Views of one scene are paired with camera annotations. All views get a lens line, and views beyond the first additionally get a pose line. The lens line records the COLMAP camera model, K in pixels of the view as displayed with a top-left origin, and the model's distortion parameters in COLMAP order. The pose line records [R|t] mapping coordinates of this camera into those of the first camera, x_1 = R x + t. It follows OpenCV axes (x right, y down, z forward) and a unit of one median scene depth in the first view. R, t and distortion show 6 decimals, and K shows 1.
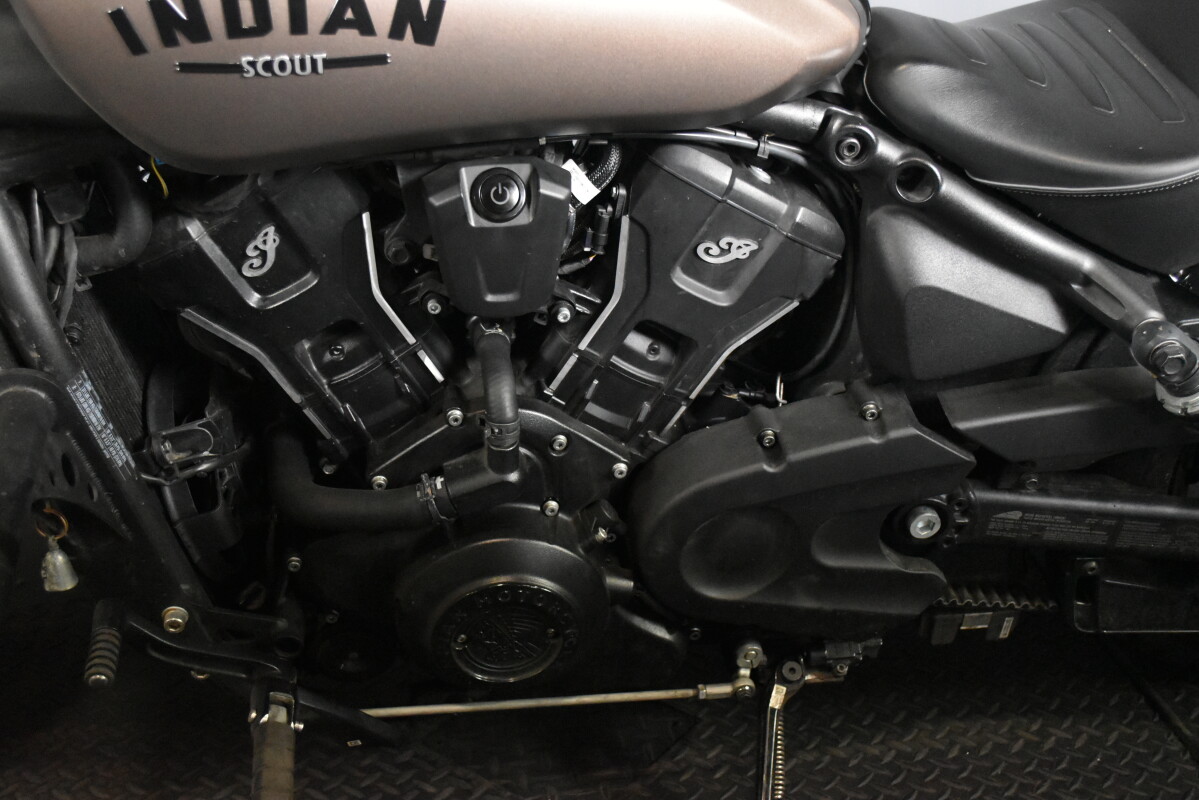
lens RADIAL K [[1452.2, 0, 599.5], [0, 1452.2, 400.0], [0, 0, 1]] dist [-0.042889, 0.003417]
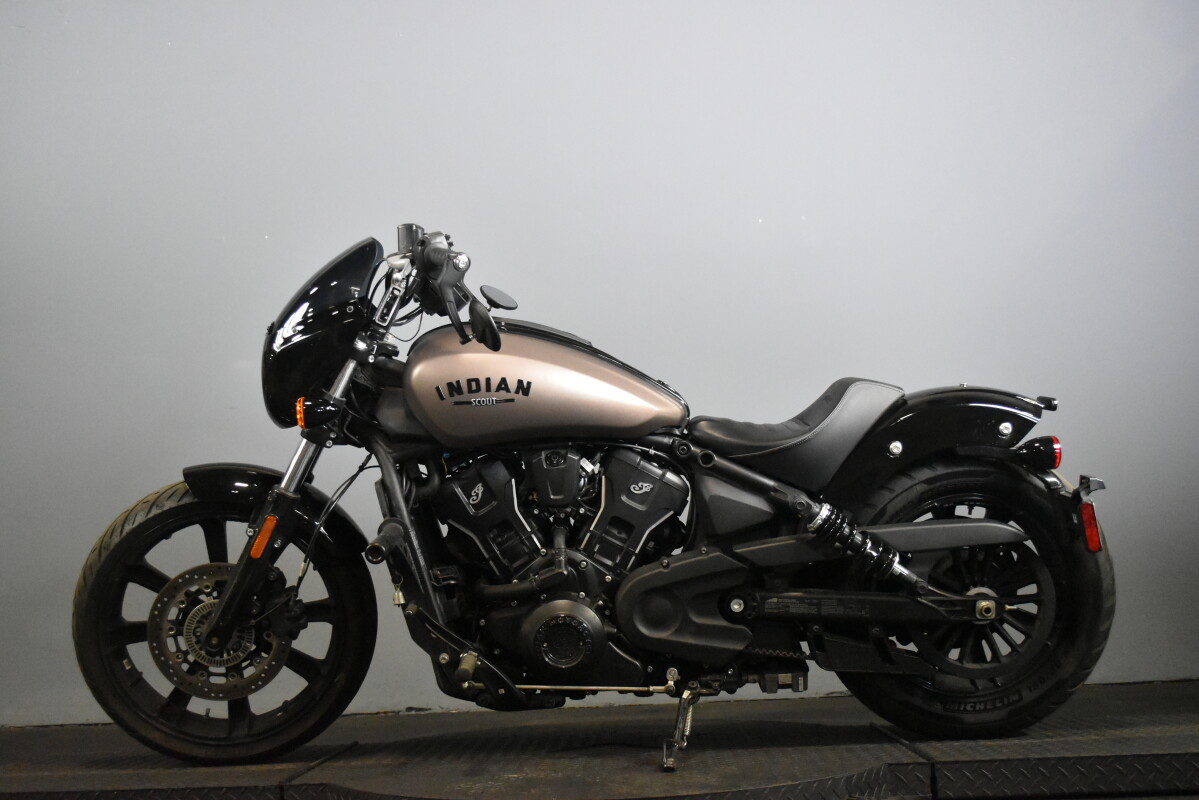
lens RADIAL K [[1233.7, 0, 602.0], [0, 1233.7, 382.0], [0, 0, 1]] dist [0.021522, 0.001259]
pose [[0.986546, -0.081284, -0.141847, 0.354997], [-0.010538, 0.834220, -0.551330, 1.000663], [0.163146, 0.545407, 0.822140, -1.028477]]
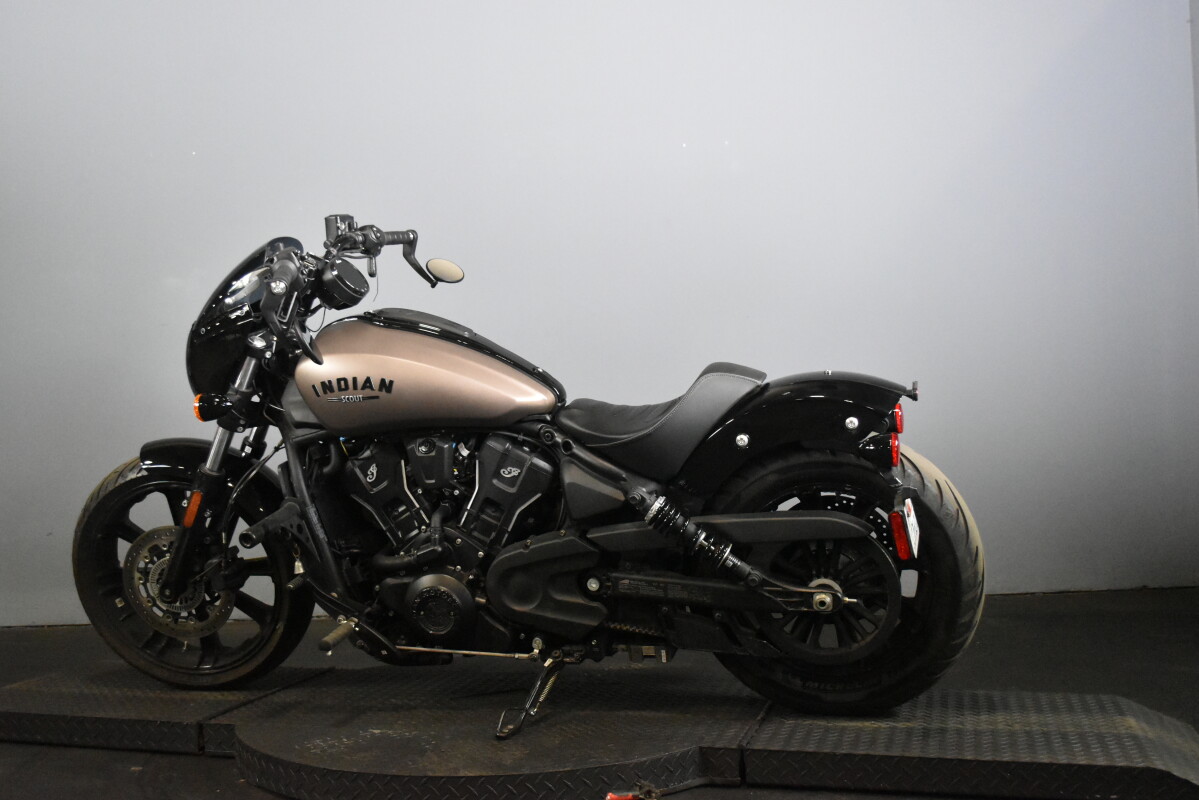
lens RADIAL K [[1240.4, 0, 582.3], [0, 1240.4, 375.8], [0, 0, 1]] dist [0.017315, 0.002275]
pose [[0.911880, -0.059471, -0.406125, 1.231753], [-0.126339, 0.900743, -0.415572, 0.735086], [0.390529, 0.430261, 0.813857, -1.060300]]
